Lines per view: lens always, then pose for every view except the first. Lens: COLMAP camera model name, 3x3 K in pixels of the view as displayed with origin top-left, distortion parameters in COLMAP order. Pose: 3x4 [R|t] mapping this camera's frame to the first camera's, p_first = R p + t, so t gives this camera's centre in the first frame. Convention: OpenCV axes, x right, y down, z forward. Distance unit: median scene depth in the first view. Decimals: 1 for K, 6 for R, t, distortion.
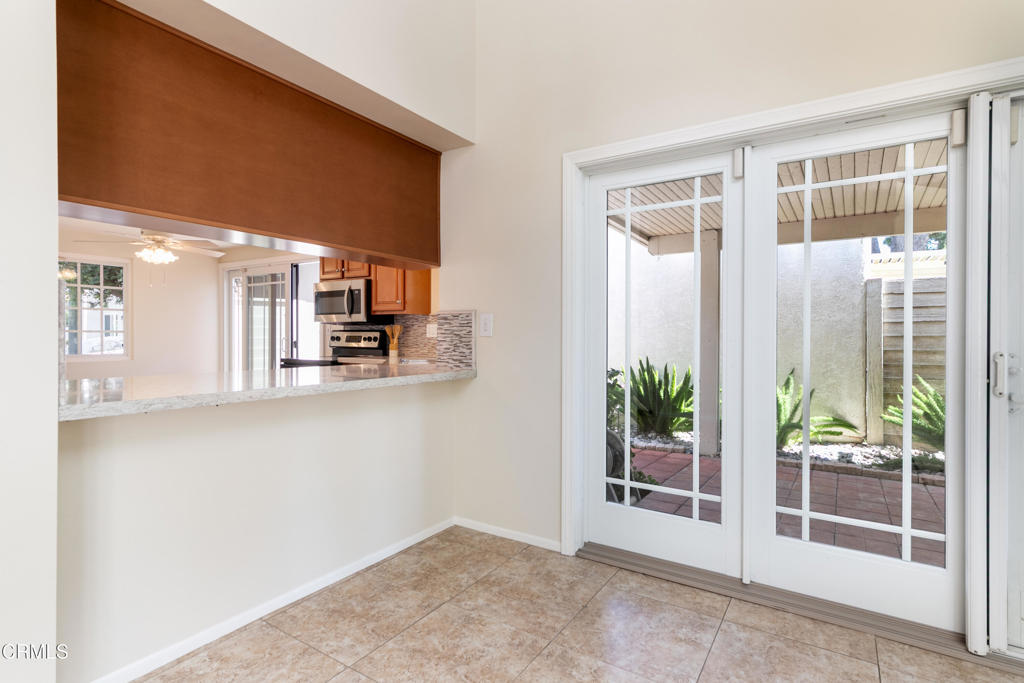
lens RADIAL K [[511.7, 0, 520.8], [0, 511.7, 339.4], [0, 0, 1]] dist [0.003312, 0.001278]
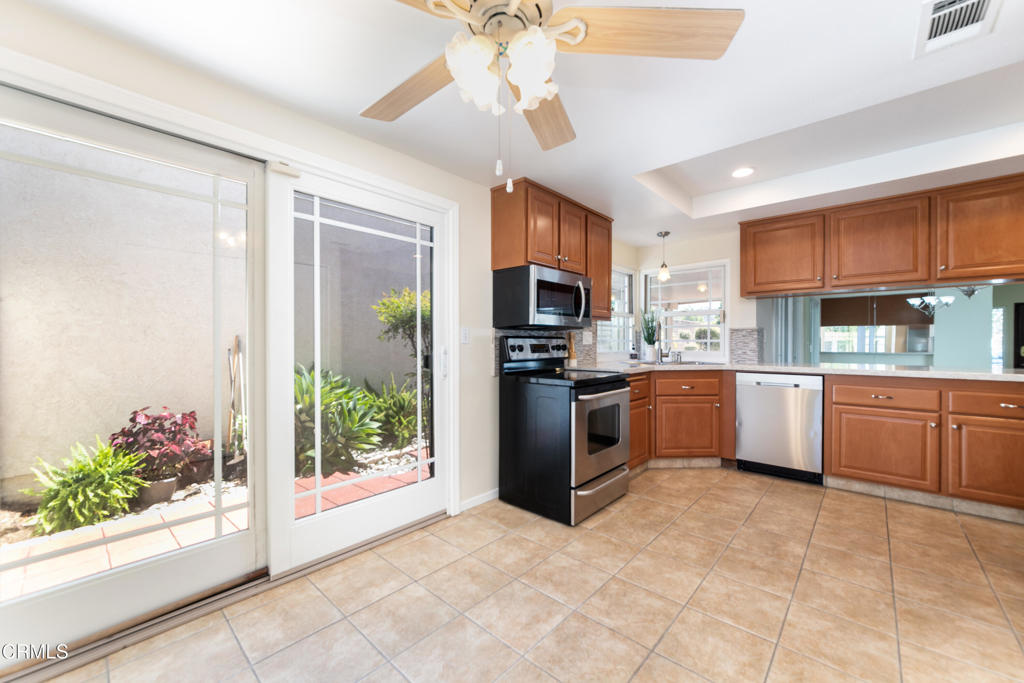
lens RADIAL K [[399.4, 0, 517.7], [0, 399.4, 345.7], [0, 0, 1]] dist [-0.002919, 0.001487]
pose [[0.157281, -0.014494, 0.987448, -1.500151], [0.010111, 0.999864, 0.013066, -0.020349], [-0.987502, 0.007929, 0.157406, 1.518876]]
